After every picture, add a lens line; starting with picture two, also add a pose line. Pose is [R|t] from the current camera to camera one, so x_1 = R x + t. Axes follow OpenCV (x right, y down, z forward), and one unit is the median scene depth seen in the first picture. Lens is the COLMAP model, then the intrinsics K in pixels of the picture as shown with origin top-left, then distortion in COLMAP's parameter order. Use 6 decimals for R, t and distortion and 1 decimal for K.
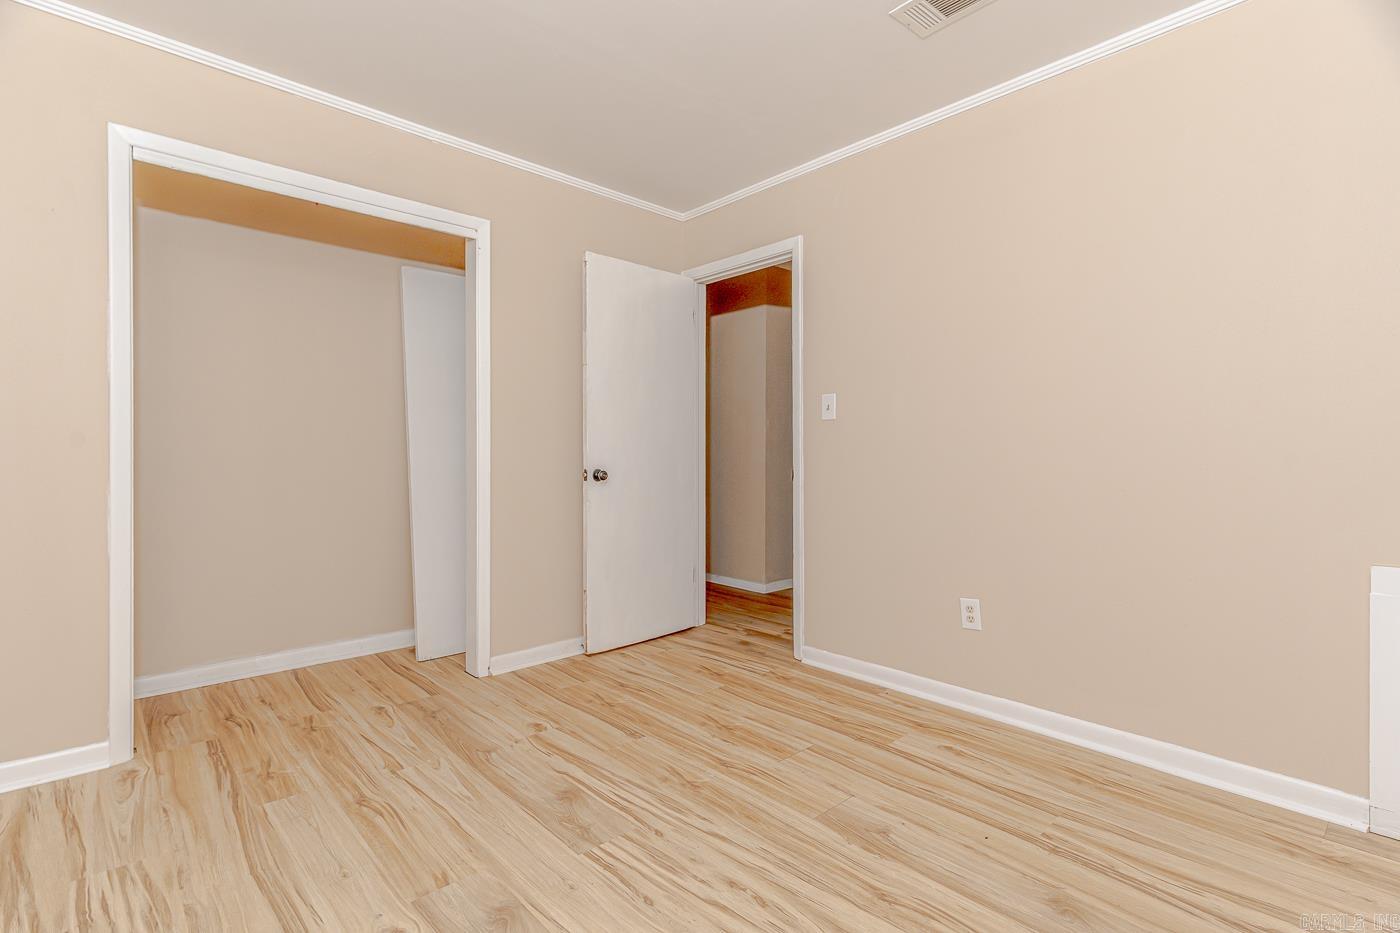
lens RADIAL K [[668.1, 0, 693.9], [0, 668.1, 452.6], [0, 0, 1]] dist [0.012421, -0.000113]
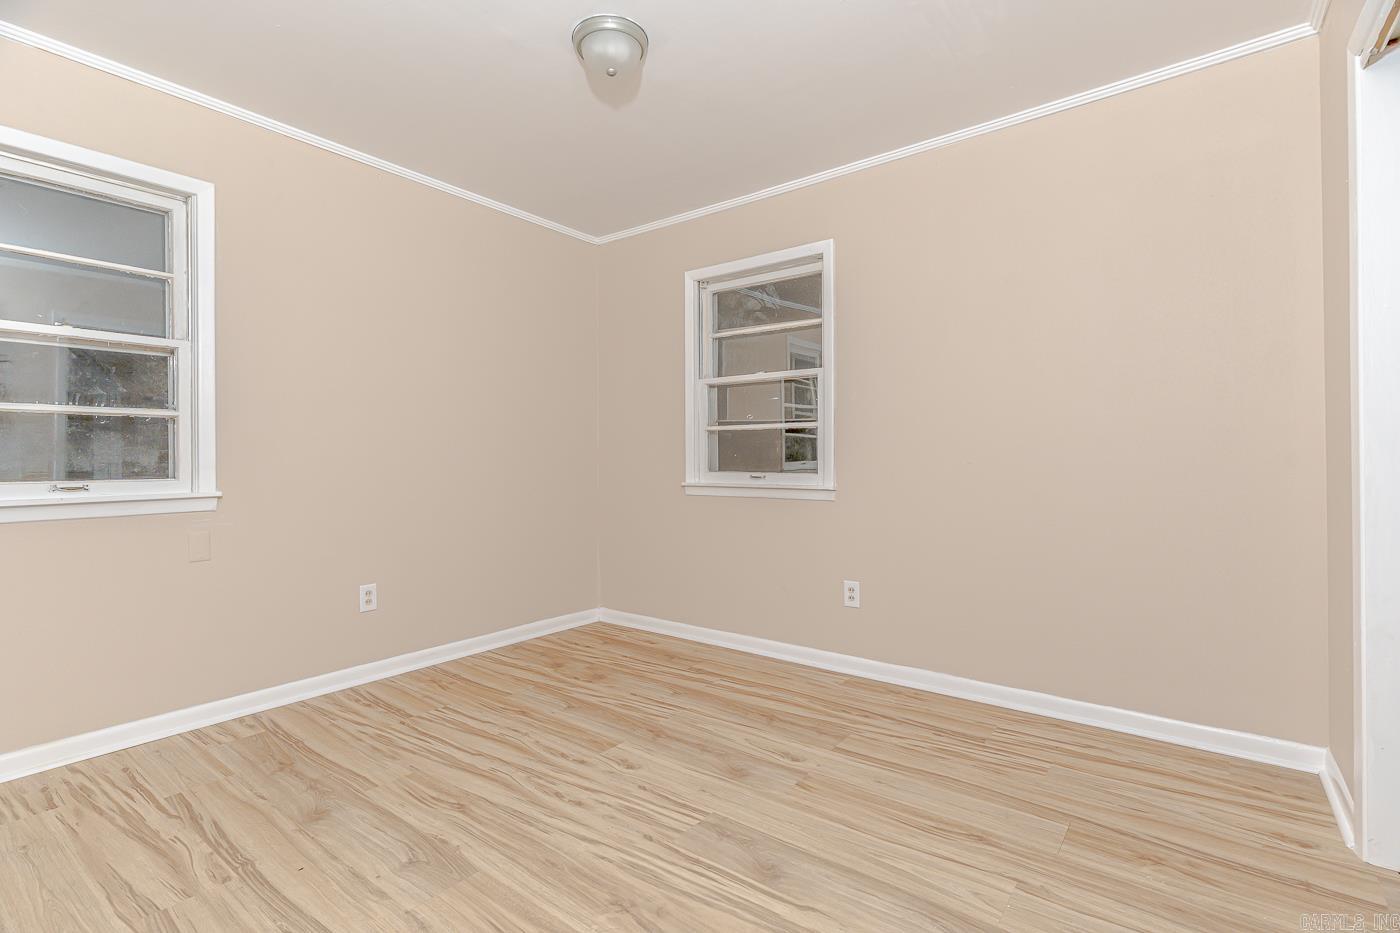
lens RADIAL K [[668.1, 0, 693.9], [0, 668.1, 452.6], [0, 0, 1]] dist [0.012421, -0.000113]
pose [[-0.985616, 0.002556, -0.168982, 0.049194], [0.003429, 0.999982, -0.004875, -0.005904], [0.168967, -0.005384, -0.985607, 2.016351]]
